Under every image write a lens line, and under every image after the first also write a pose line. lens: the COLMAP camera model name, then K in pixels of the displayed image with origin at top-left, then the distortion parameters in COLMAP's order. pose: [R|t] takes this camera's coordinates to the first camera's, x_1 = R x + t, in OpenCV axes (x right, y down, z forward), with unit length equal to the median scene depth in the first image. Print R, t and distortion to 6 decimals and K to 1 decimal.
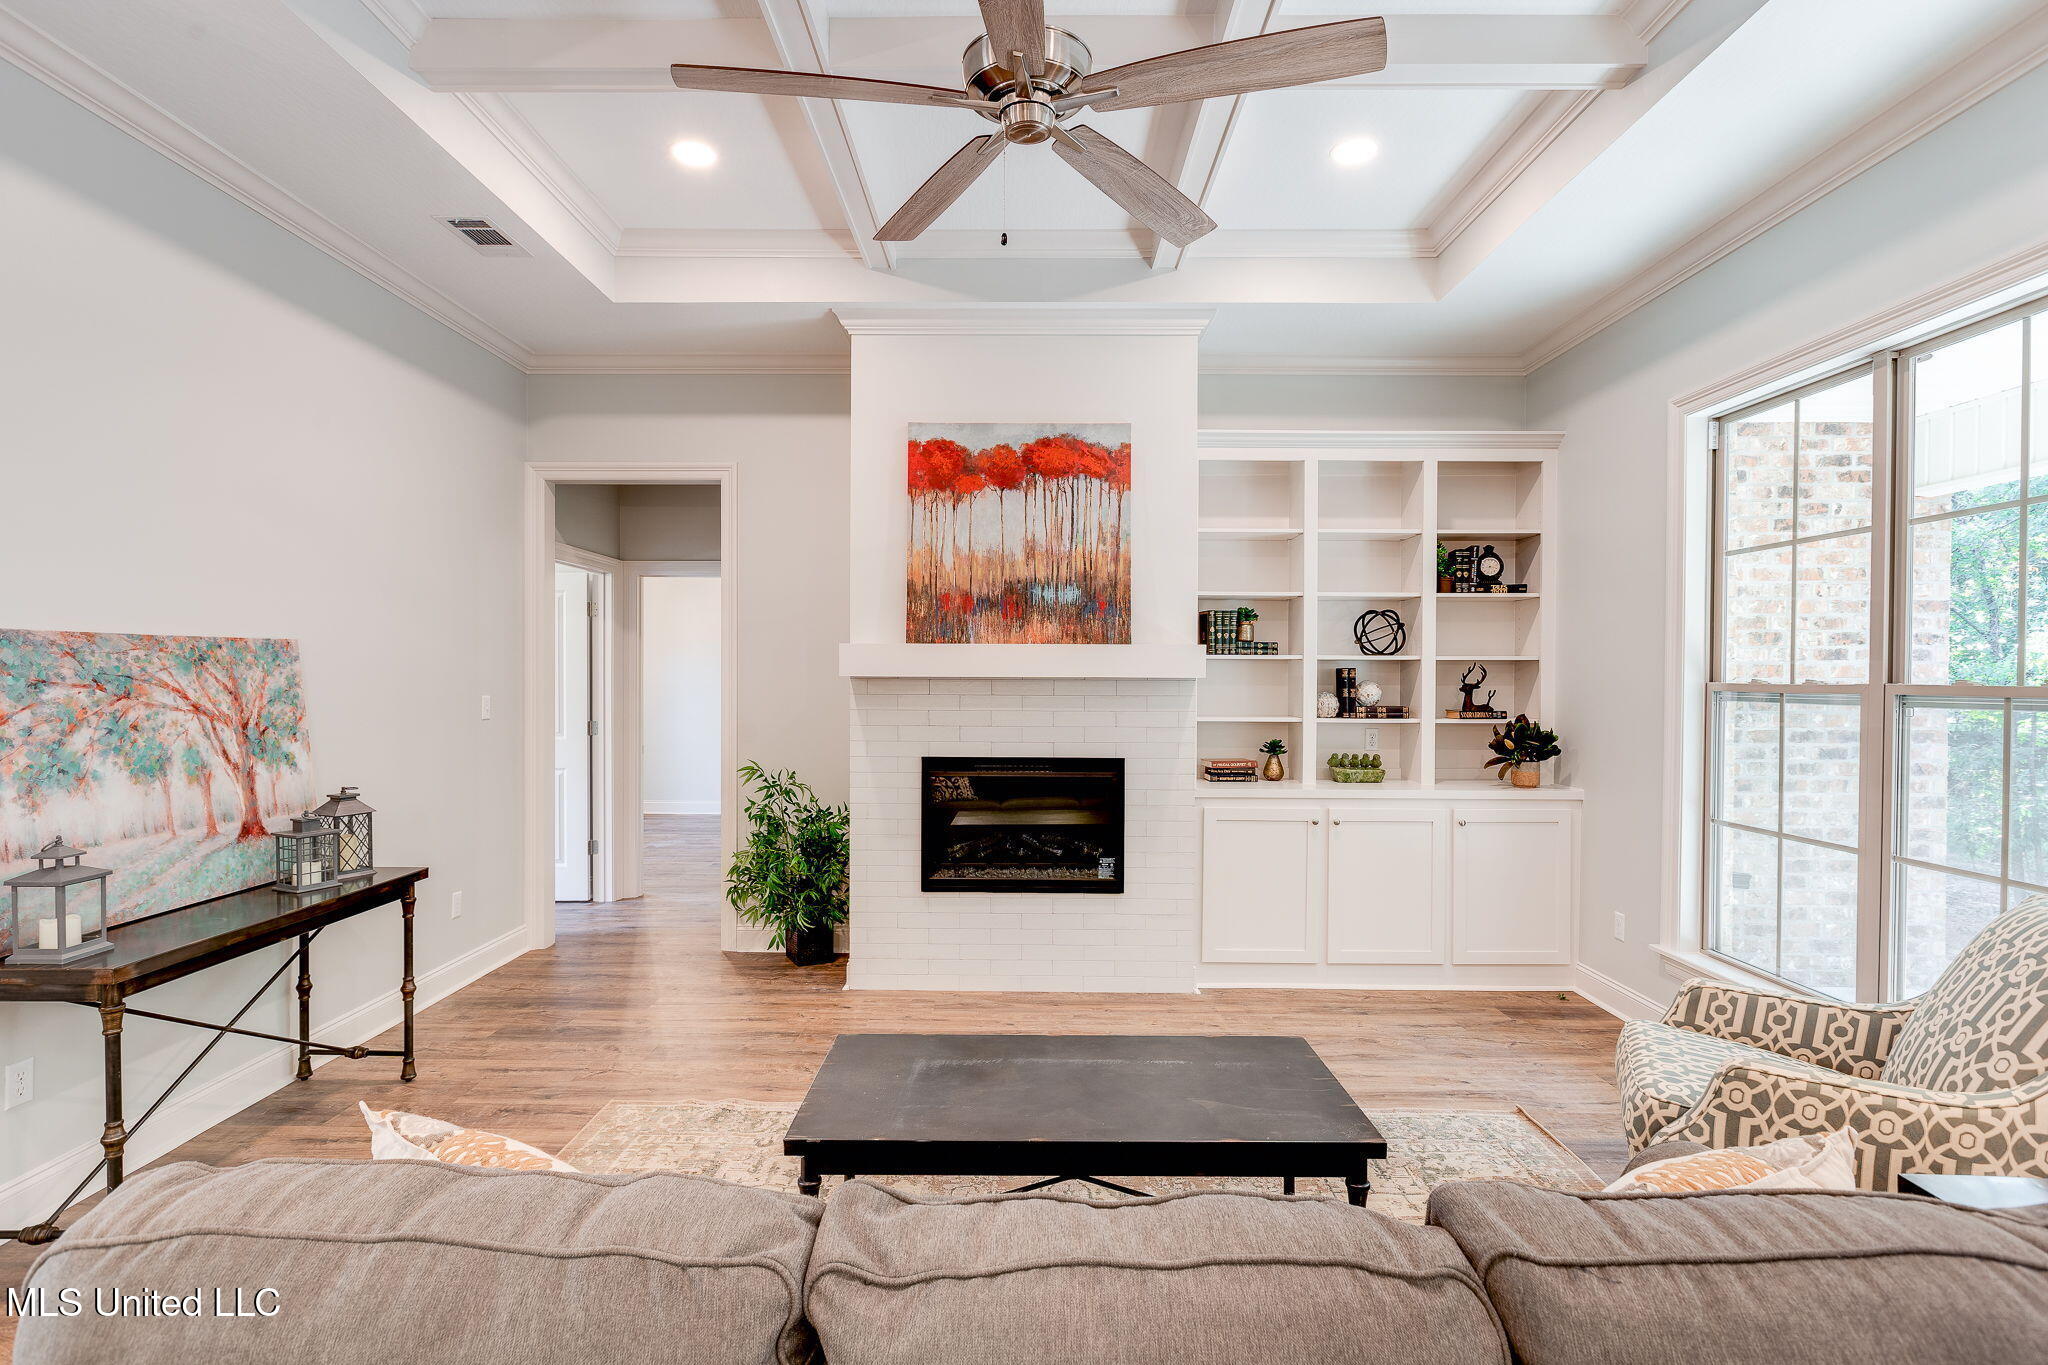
lens RADIAL K [[1001.6, 0, 1018.8], [0, 1001.6, 686.9], [0, 0, 1]] dist [-0.002005, -0.001090]
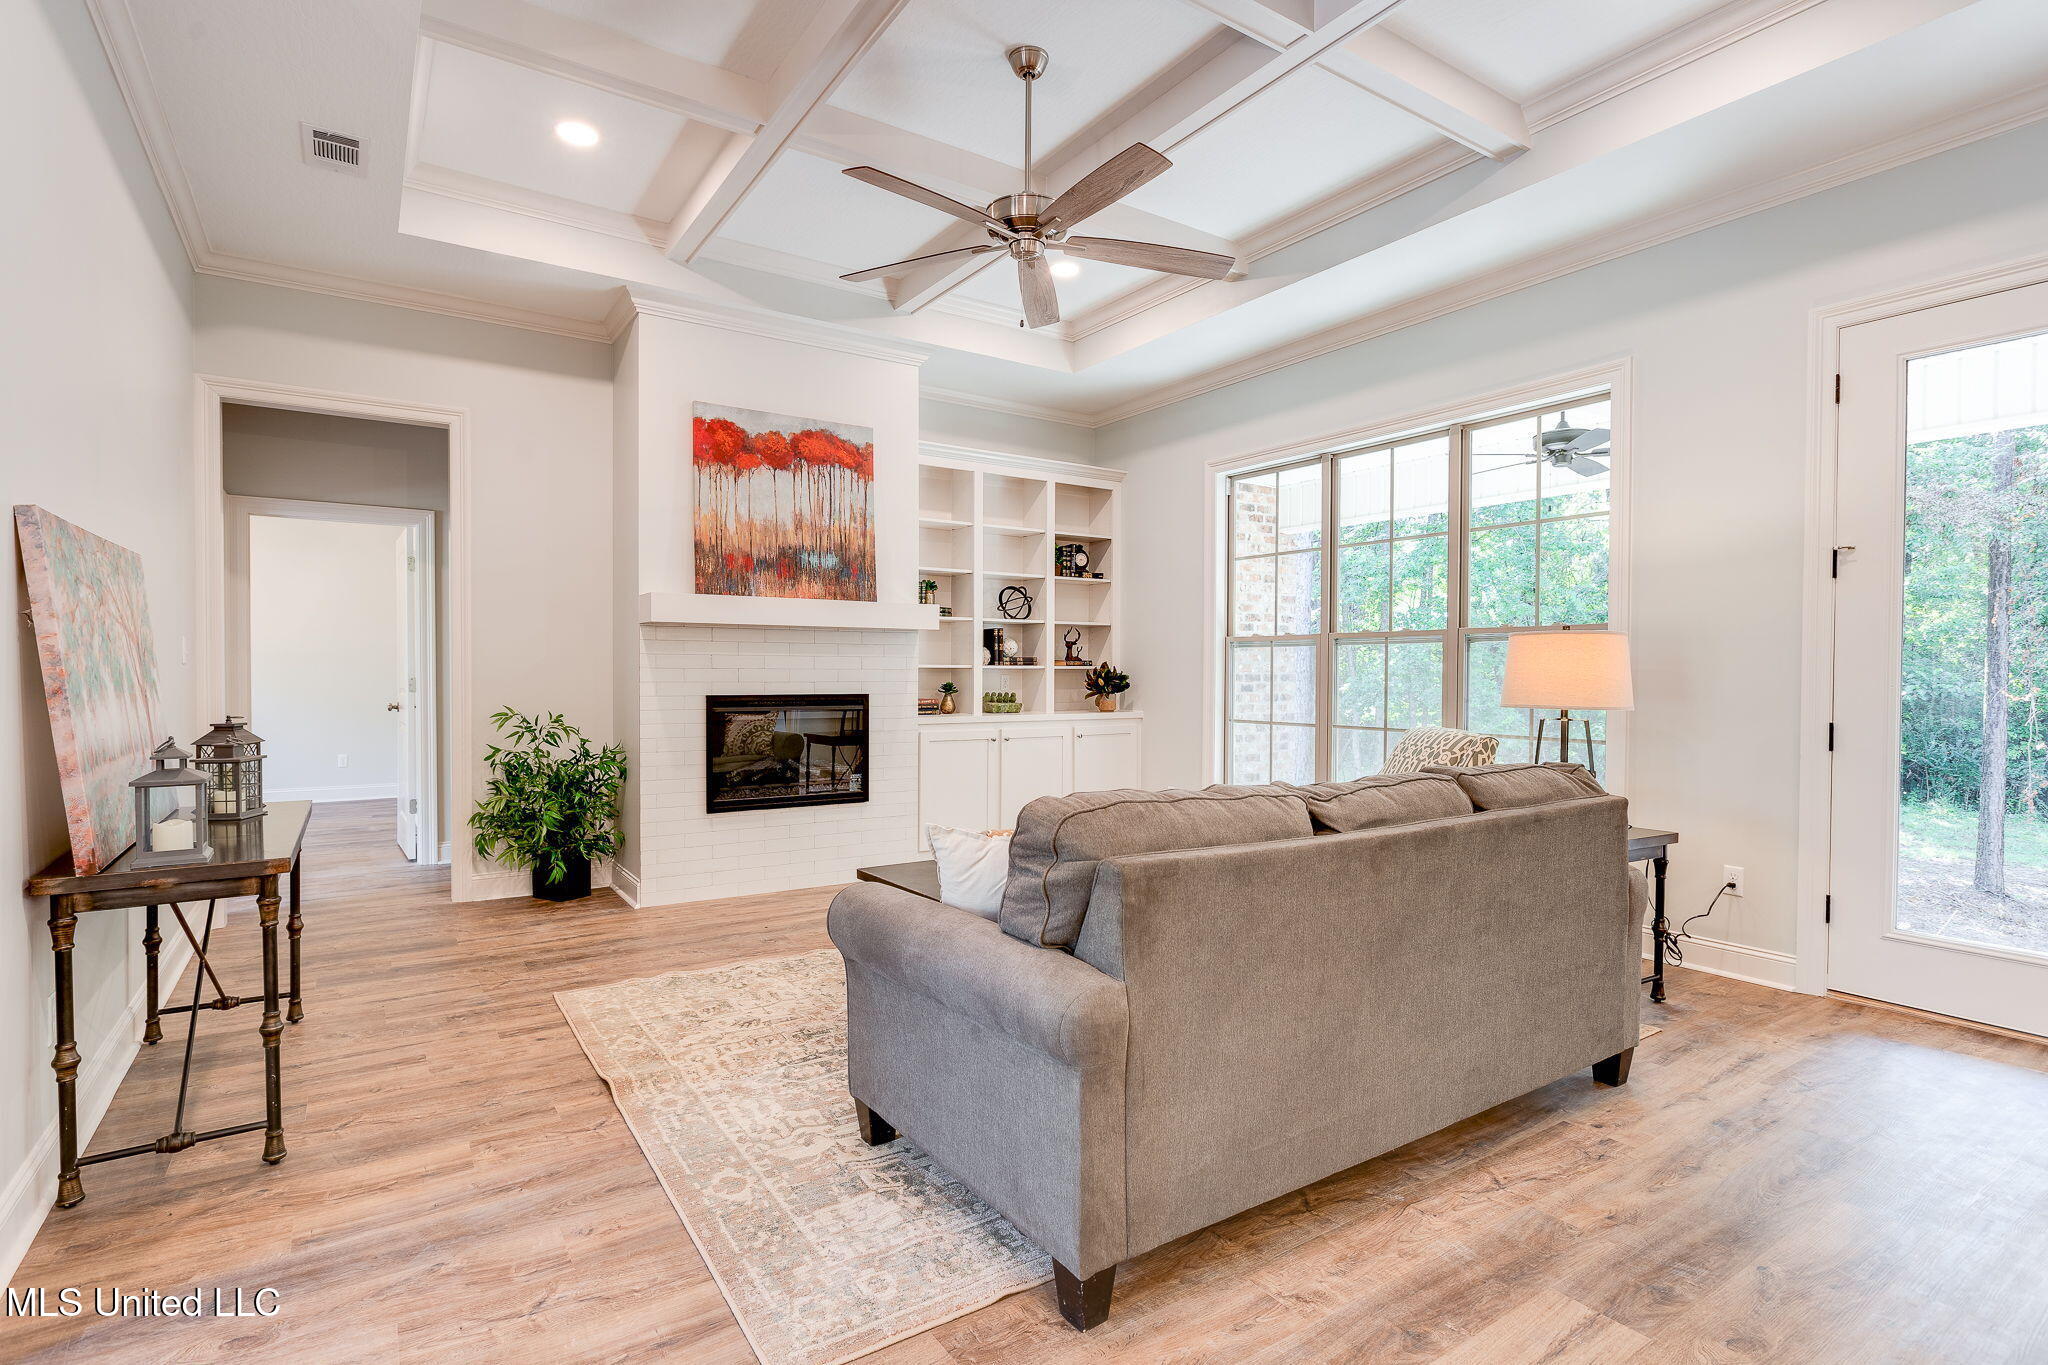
lens RADIAL K [[1001.6, 0, 1018.8], [0, 1001.6, 686.9], [0, 0, 1]] dist [-0.002005, -0.001090]
pose [[0.826359, -0.010936, 0.563038, -0.449533], [0.006550, 0.999930, 0.009809, 0.051538], [-0.563106, -0.004418, 0.826373, -0.145874]]
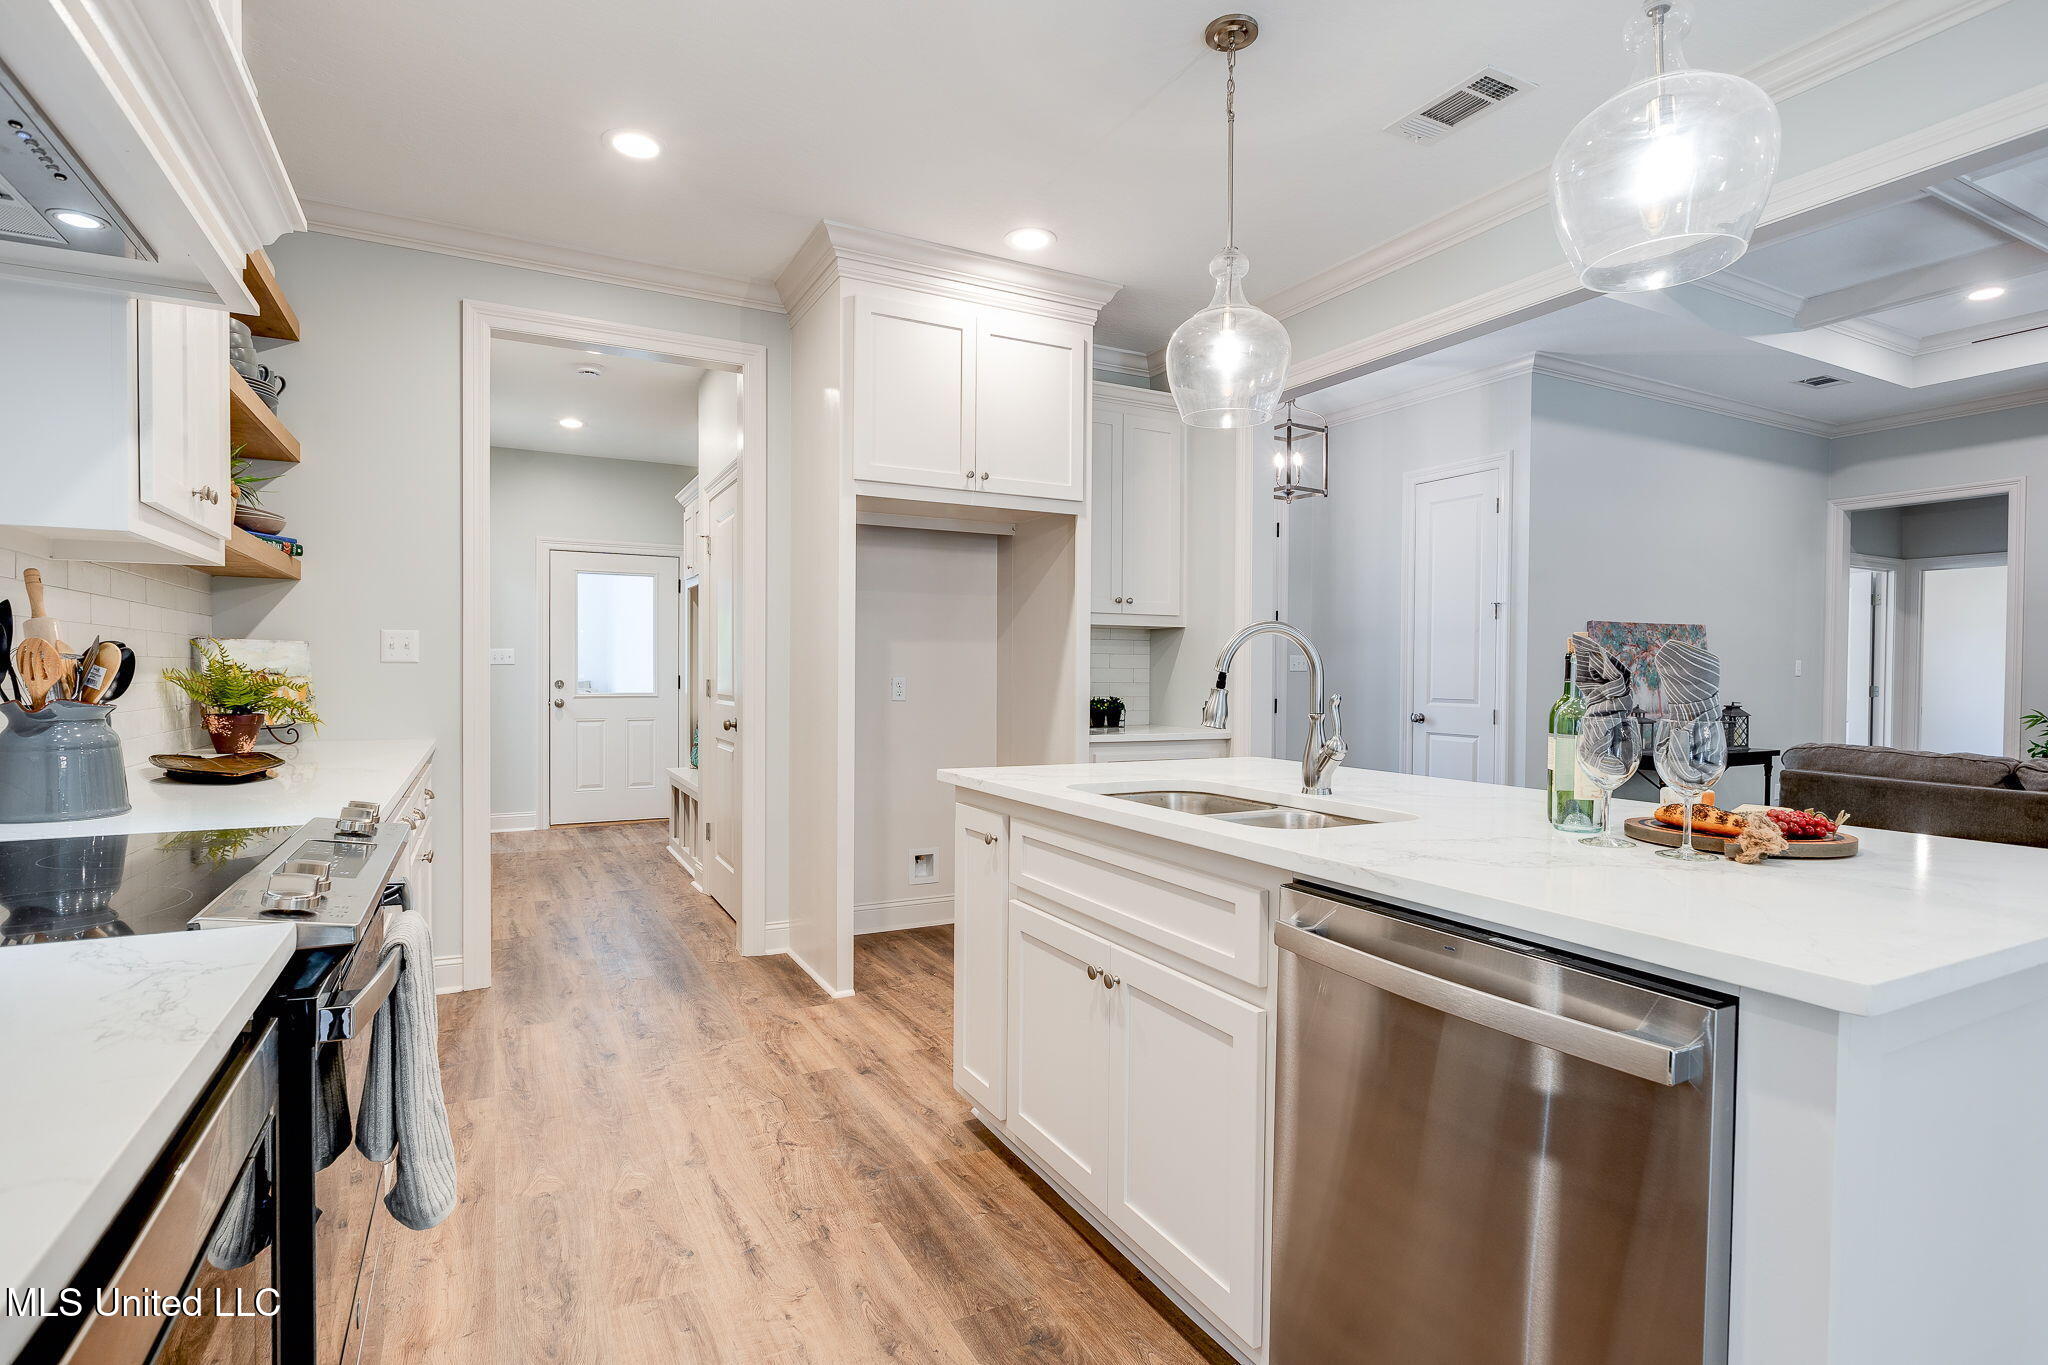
lens RADIAL K [[1001.6, 0, 1018.8], [0, 1001.6, 686.9], [0, 0, 1]] dist [-0.002005, -0.001090]
pose [[0.473601, 0.013801, -0.880631, 0.264215], [-0.015786, 0.999850, 0.007179, 0.060644], [0.880598, 0.010502, 0.473748, -0.820342]]
